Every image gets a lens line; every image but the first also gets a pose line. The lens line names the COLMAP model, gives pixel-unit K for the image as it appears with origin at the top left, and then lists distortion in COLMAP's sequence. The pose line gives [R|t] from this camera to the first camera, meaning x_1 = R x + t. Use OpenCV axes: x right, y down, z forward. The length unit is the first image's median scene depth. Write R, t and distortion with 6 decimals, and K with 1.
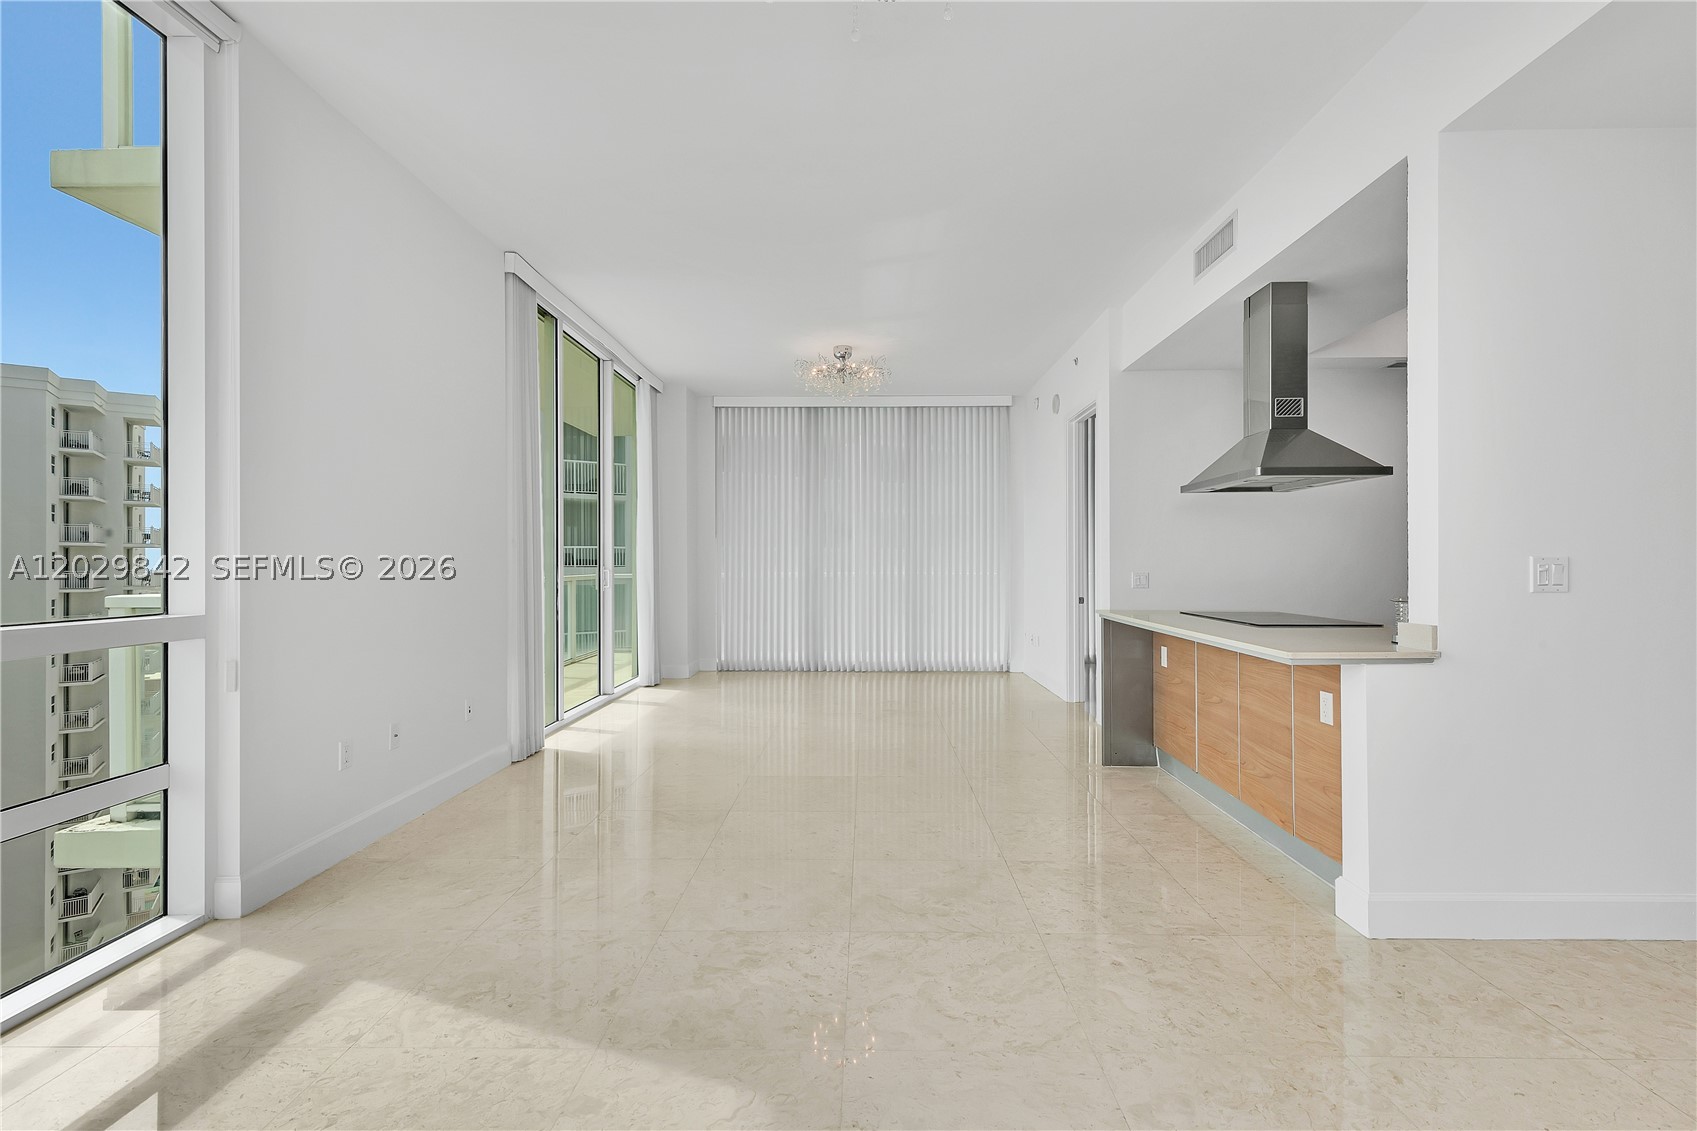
lens RADIAL K [[779.7, 0, 851.2], [0, 779.7, 562.7], [0, 0, 1]] dist [0.006233, -0.001398]
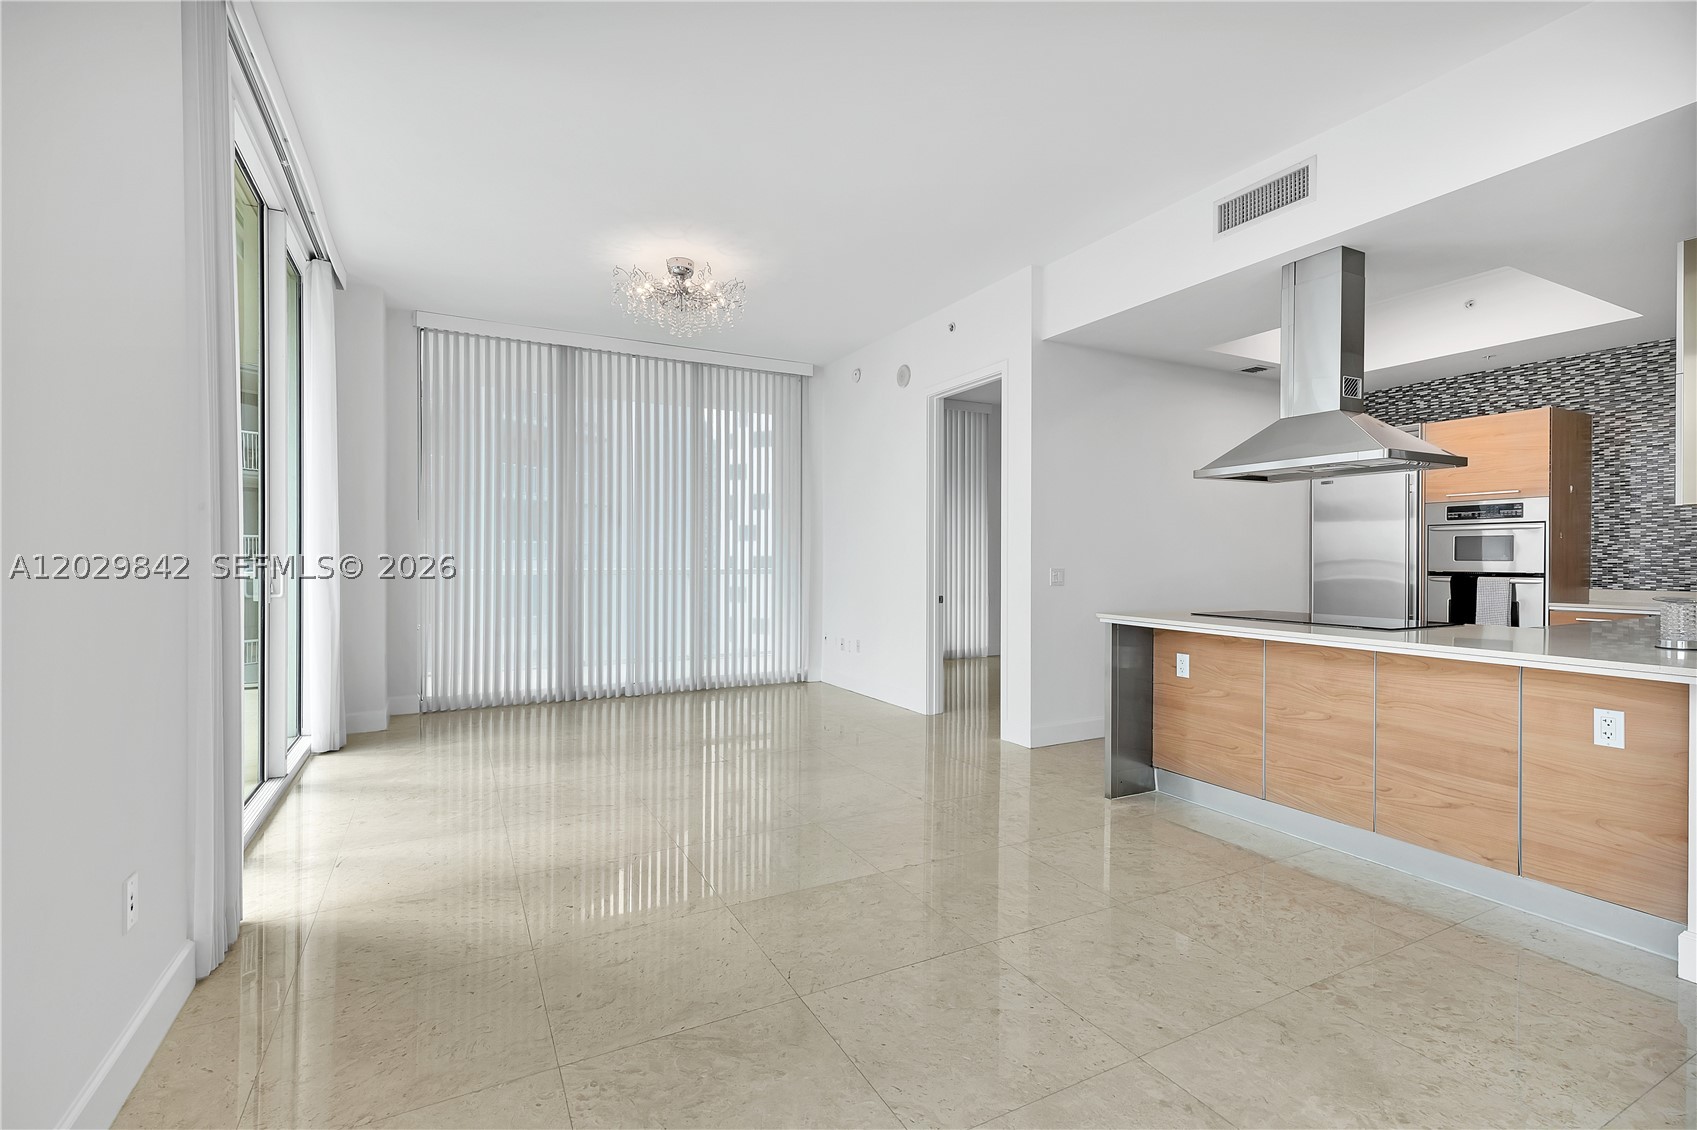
lens RADIAL K [[779.7, 0, 857.4], [0, 779.7, 559.5], [0, 0, 1]] dist [0.006233, -0.001398]
pose [[0.871909, 0.002118, 0.489664, -0.224464], [-0.003779, 0.999990, 0.002405, 0.001362], [-0.489654, -0.003947, 0.871908, 0.279062]]
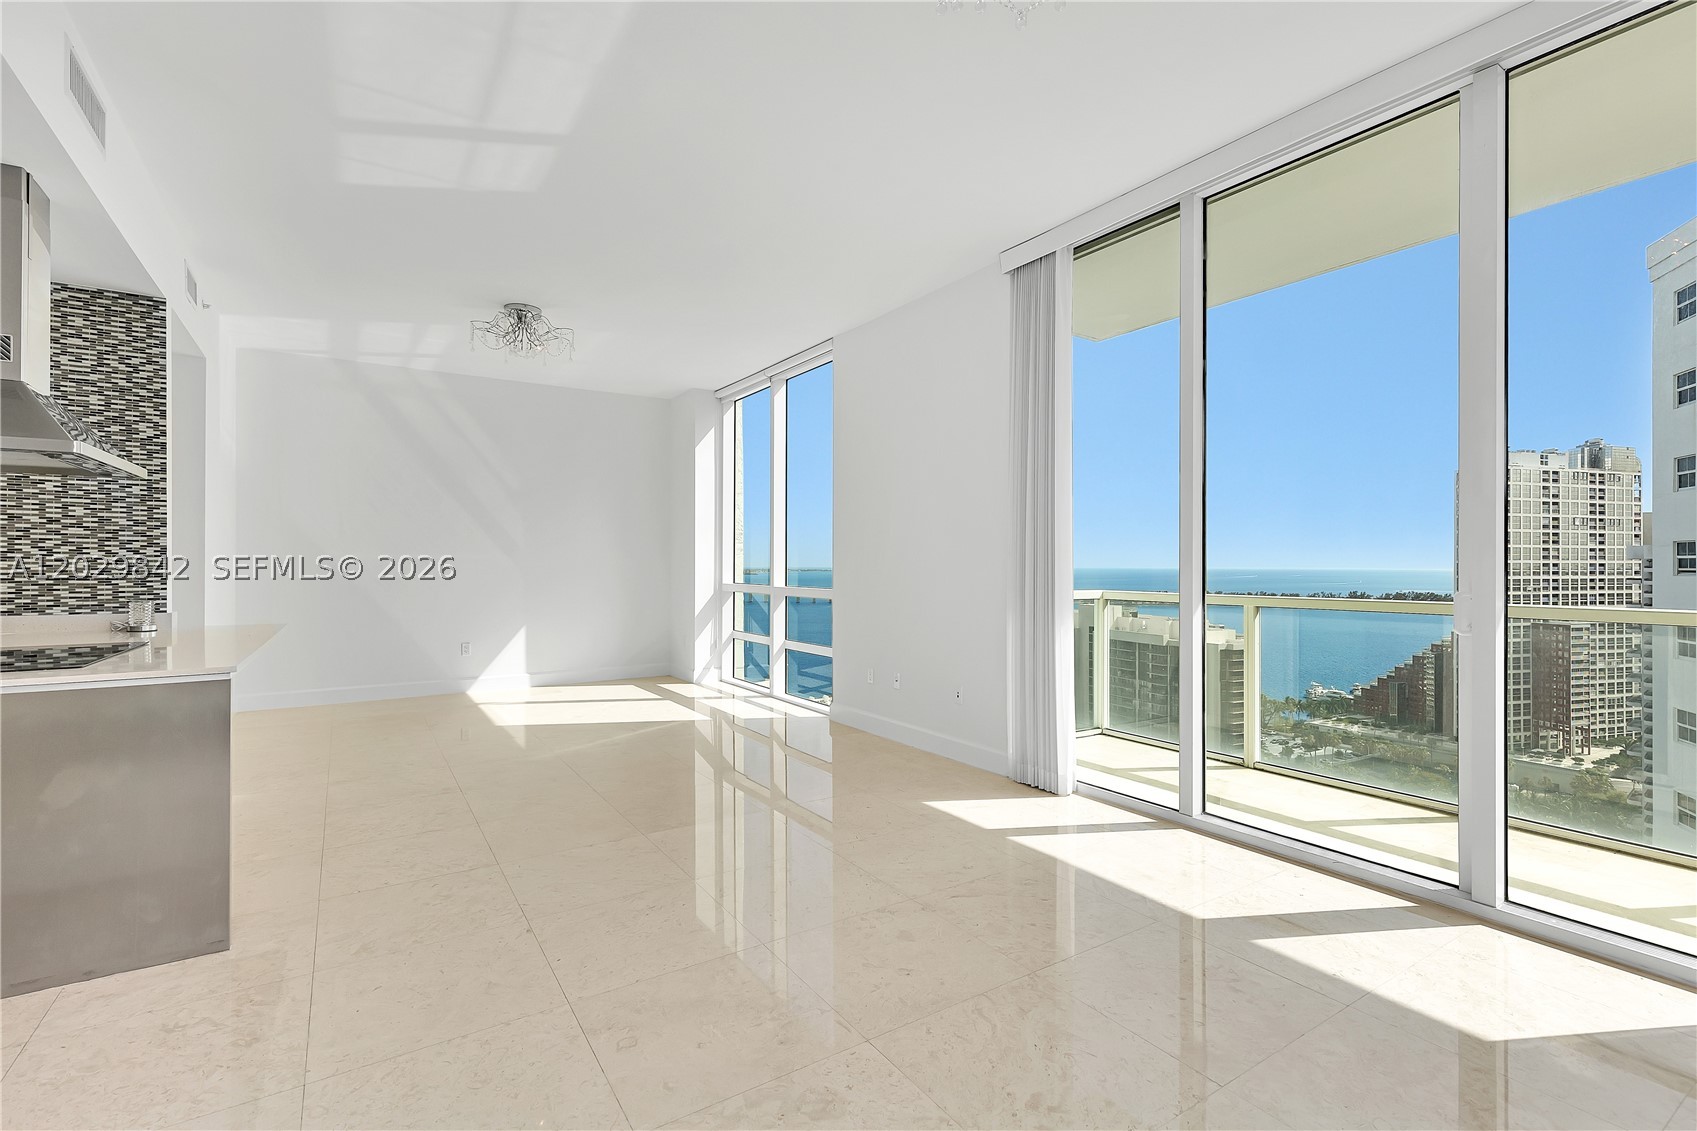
lens RADIAL K [[779.7, 0, 857.4], [0, 779.7, 559.3], [0, 0, 1]] dist [0.006233, -0.001398]
pose [[-0.824981, -0.001522, -0.565159, 0.188076], [-0.000970, 0.999999, -0.001277, -0.009956], [0.565160, -0.000505, -0.824981, 1.185063]]
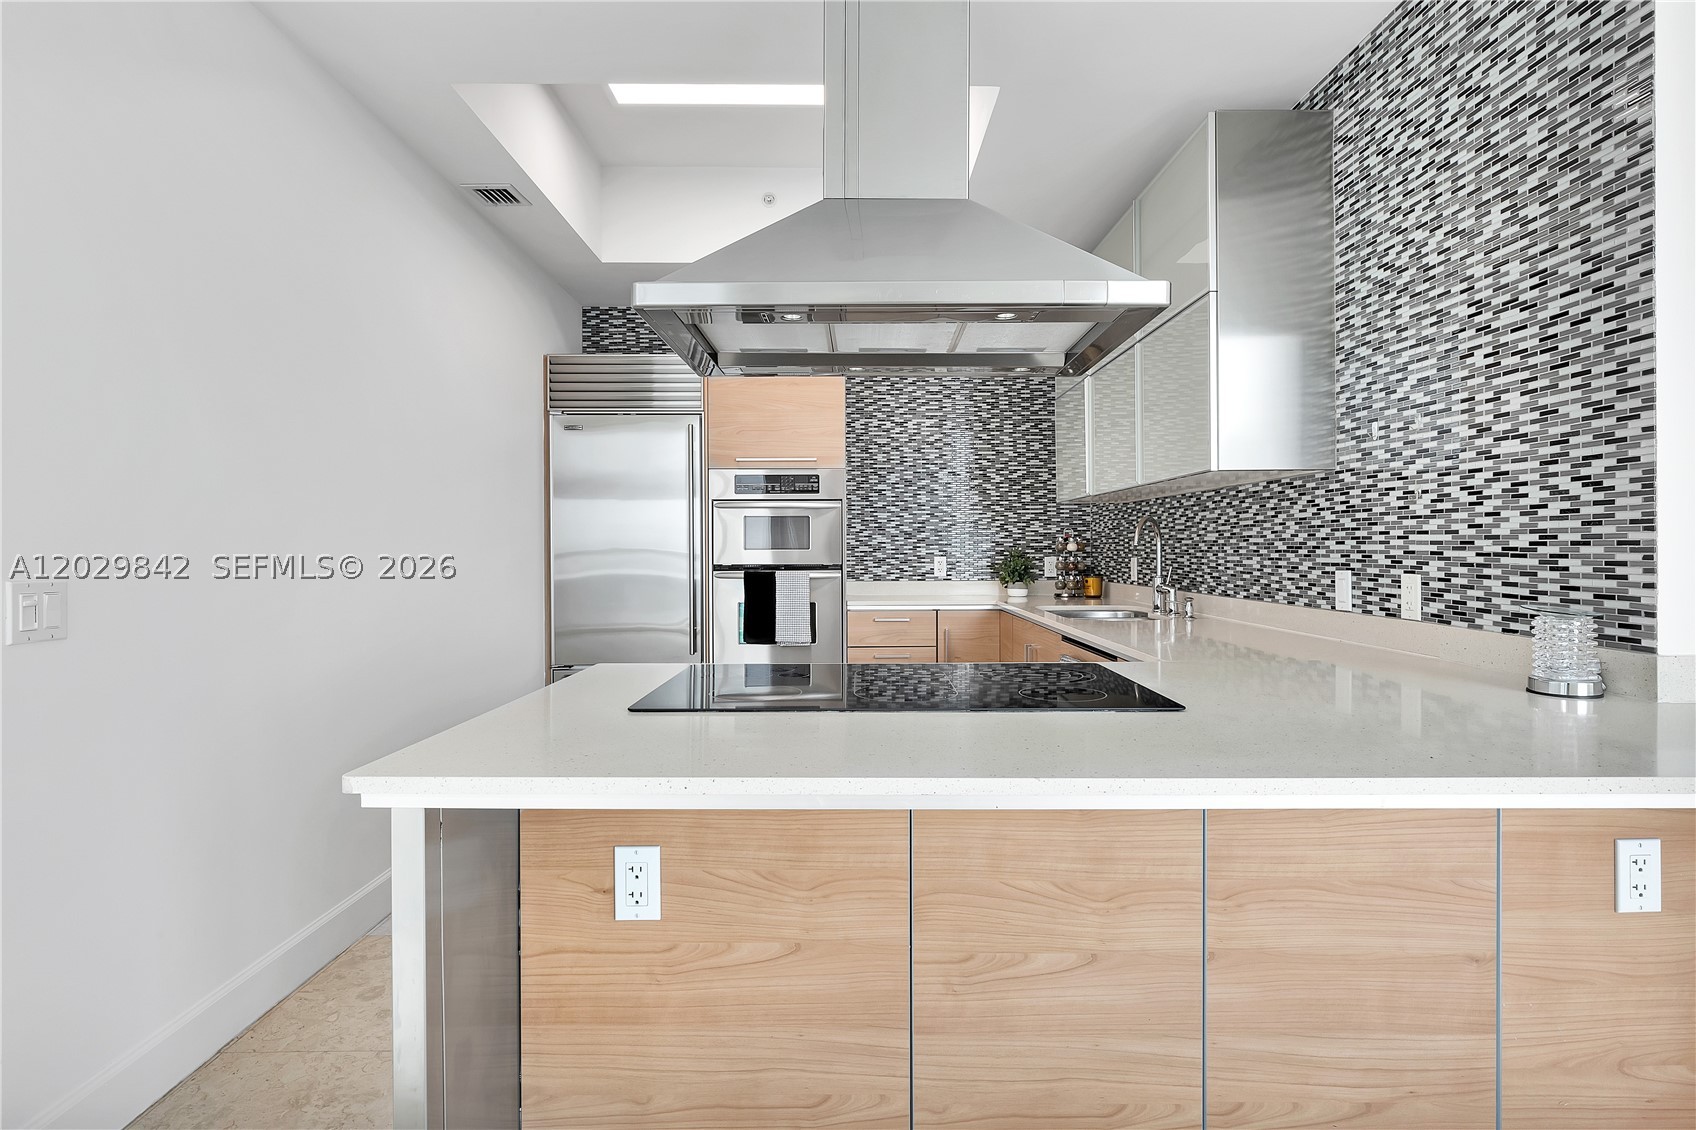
lens RADIAL K [[849.4, 0, 857.3], [0, 849.4, 552.8], [0, 0, 1]] dist [-0.004021, 0.000704]
pose [[-0.029480, -0.004412, 0.999556, 0.066484], [0.002181, 0.999988, 0.004478, 0.001996], [-0.999563, 0.002312, -0.029470, 0.616279]]
